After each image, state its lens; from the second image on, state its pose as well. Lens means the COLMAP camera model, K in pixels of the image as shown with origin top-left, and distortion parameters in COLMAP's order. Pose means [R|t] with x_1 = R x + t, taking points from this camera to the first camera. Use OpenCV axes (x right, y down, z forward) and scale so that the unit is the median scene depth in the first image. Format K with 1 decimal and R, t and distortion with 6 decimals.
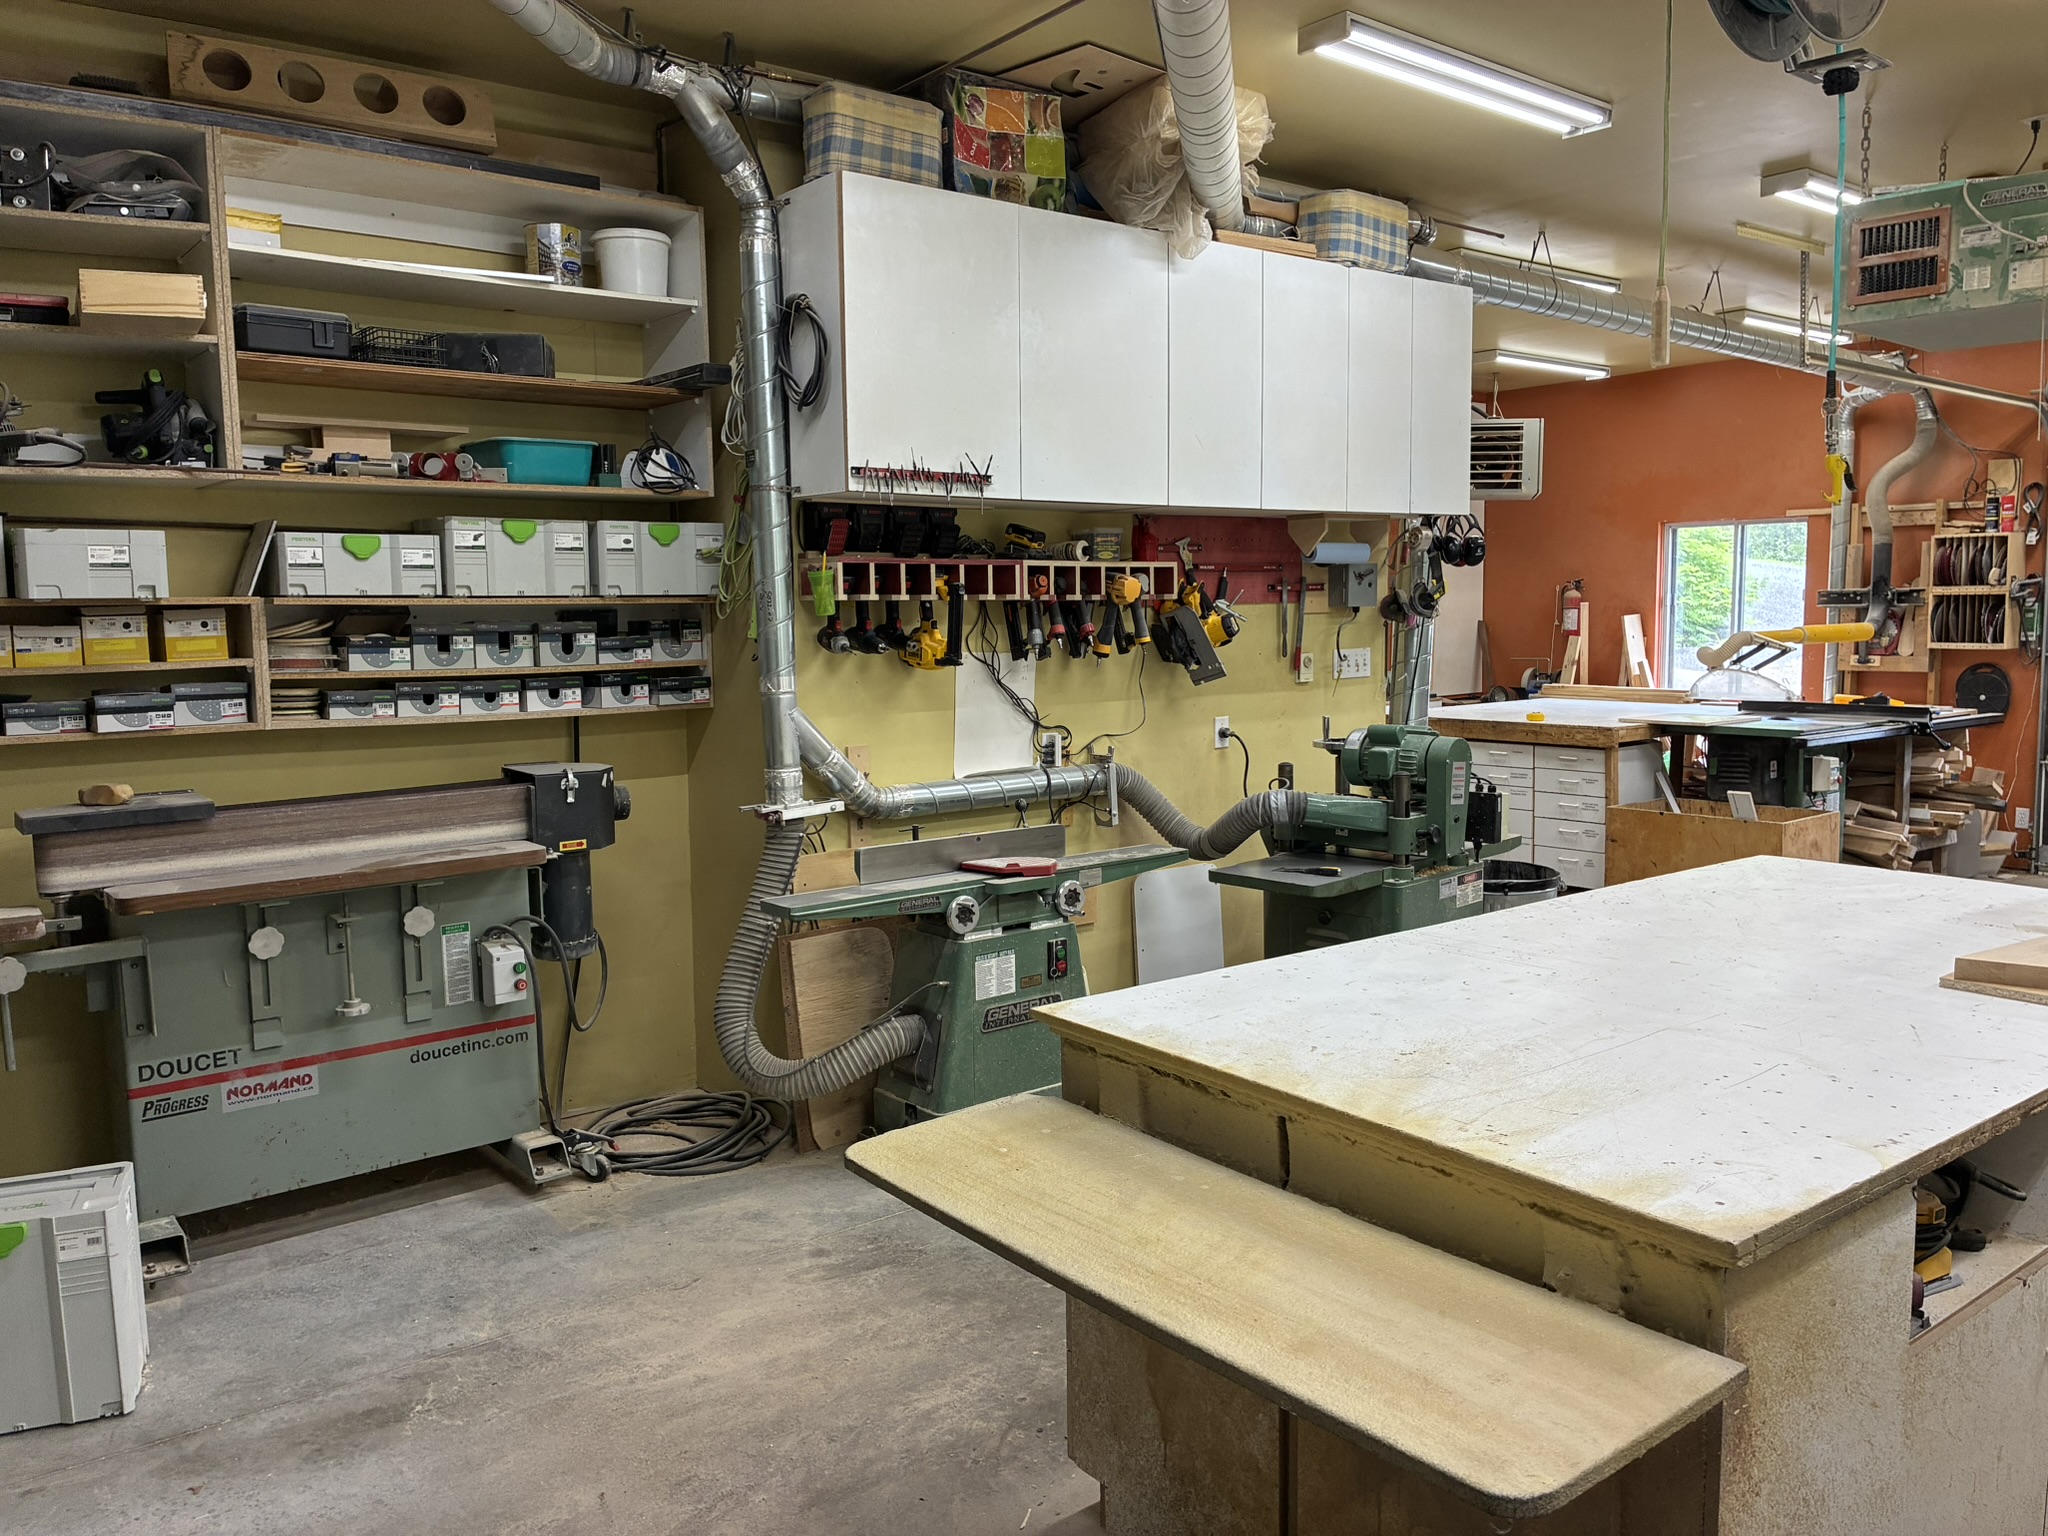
lens RADIAL K [[1552.1, 0, 1029.5], [0, 1552.1, 764.3], [0, 0, 1]] dist [-0.005932, -0.007550]
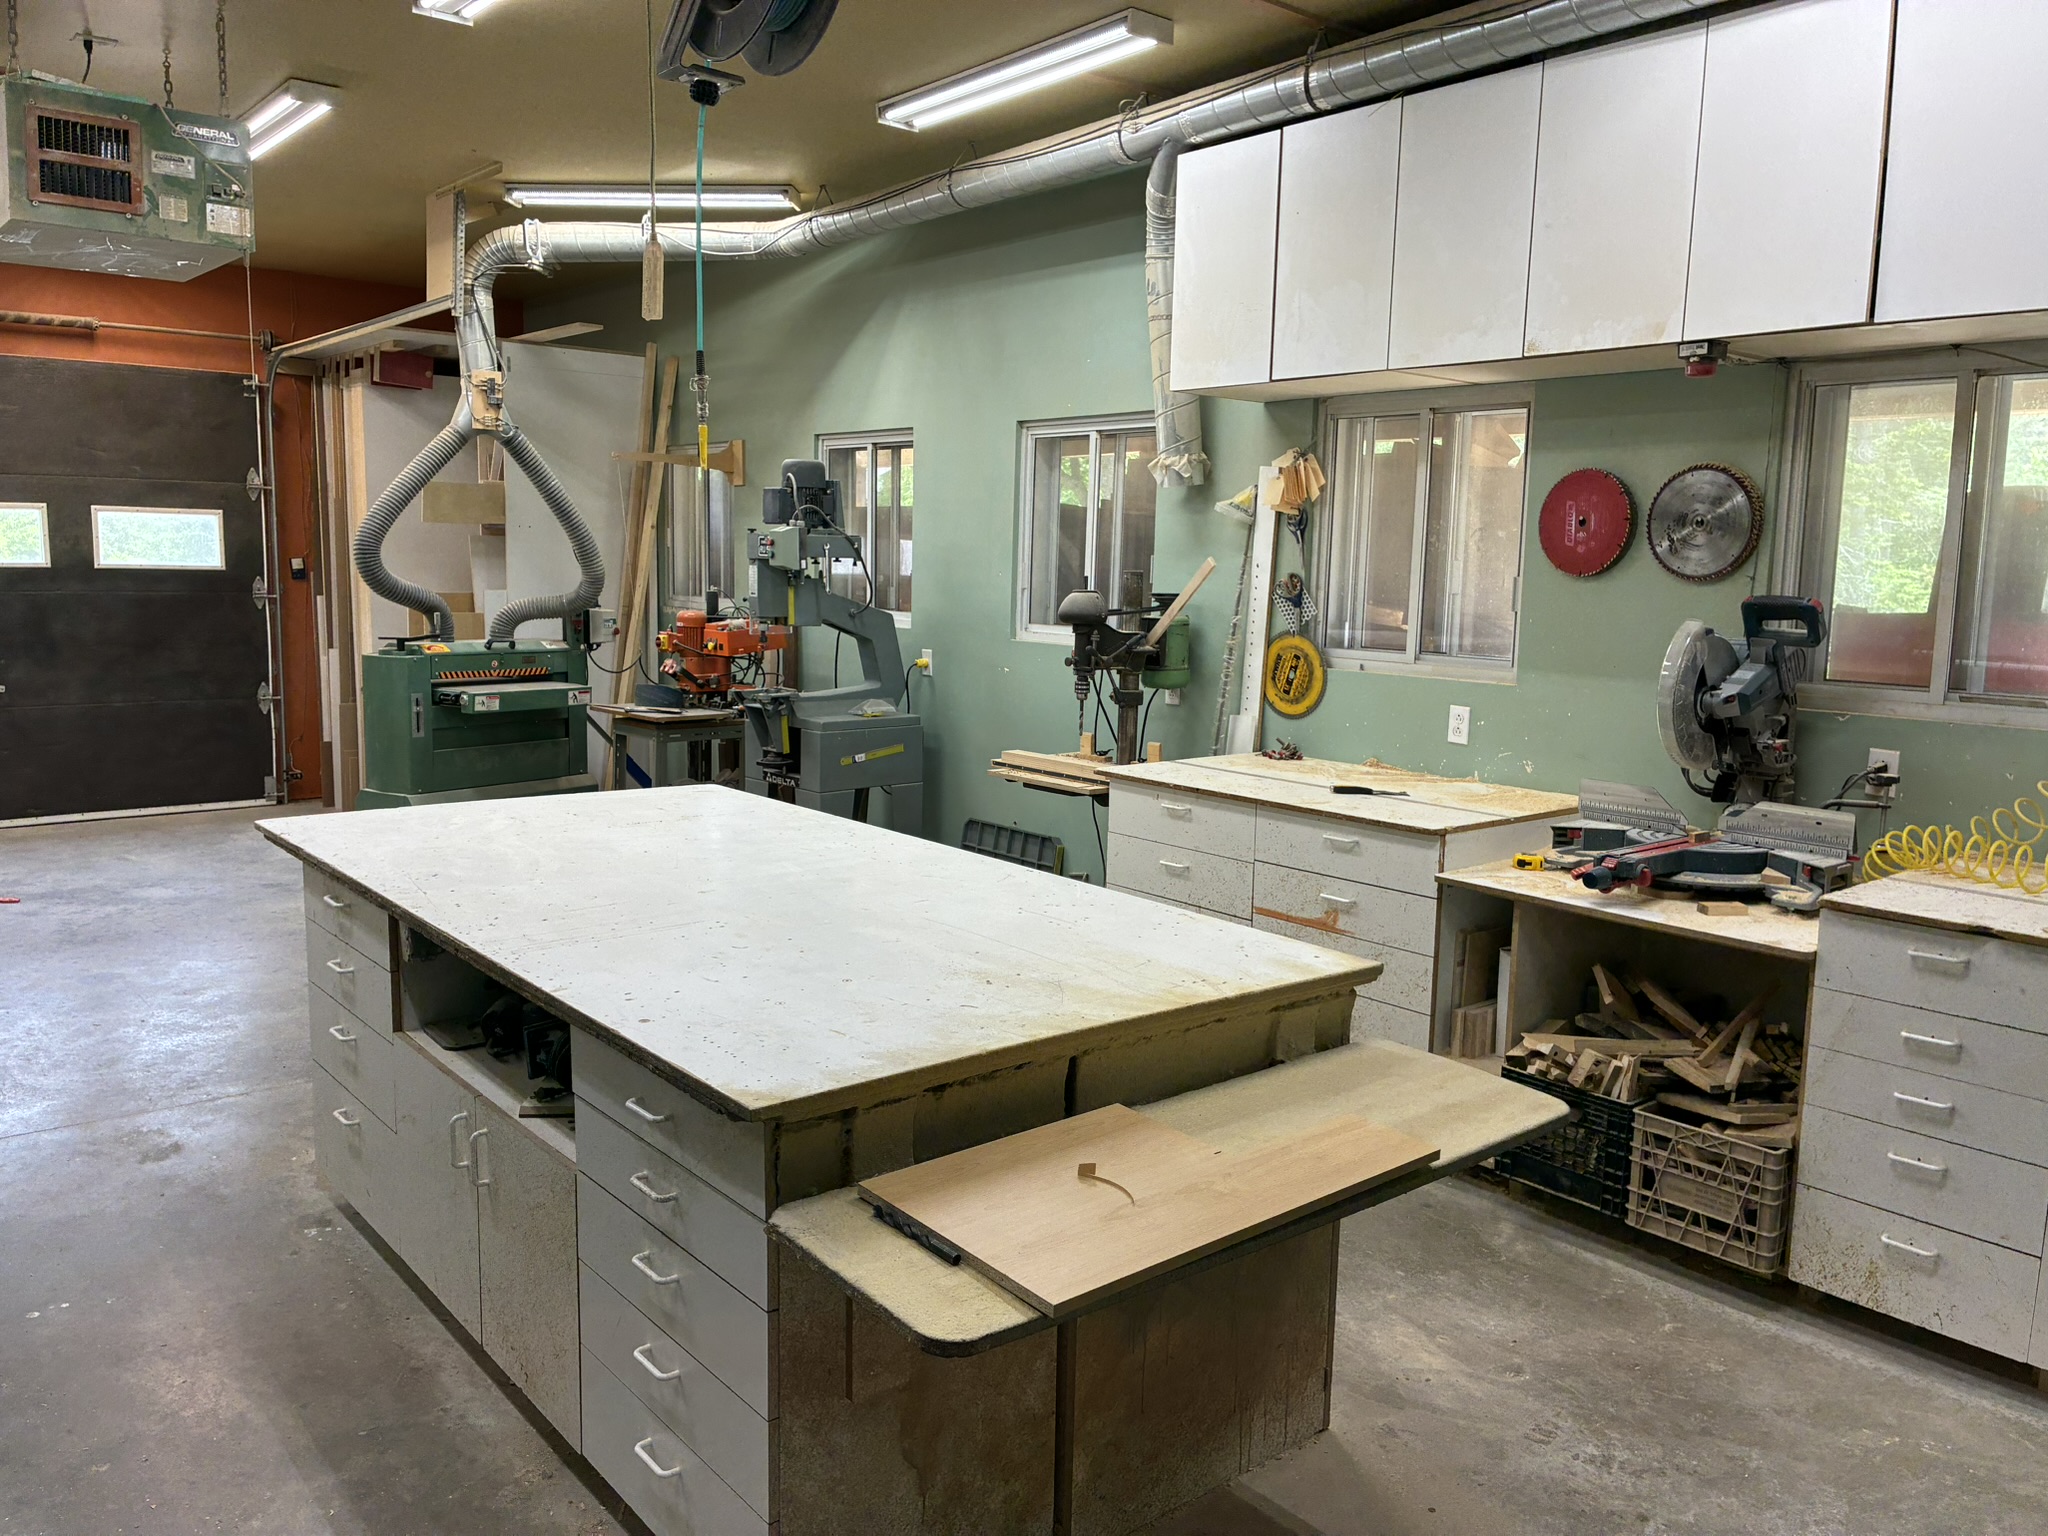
lens RADIAL K [[1552.1, 0, 1028.0], [0, 1552.1, 771.2], [0, 0, 1]] dist [-0.005932, -0.007550]
pose [[-0.019578, -0.135910, 0.990528, -0.737798], [0.085145, 0.986892, 0.137094, -0.093640], [-0.996176, 0.087023, -0.007749, 0.898529]]
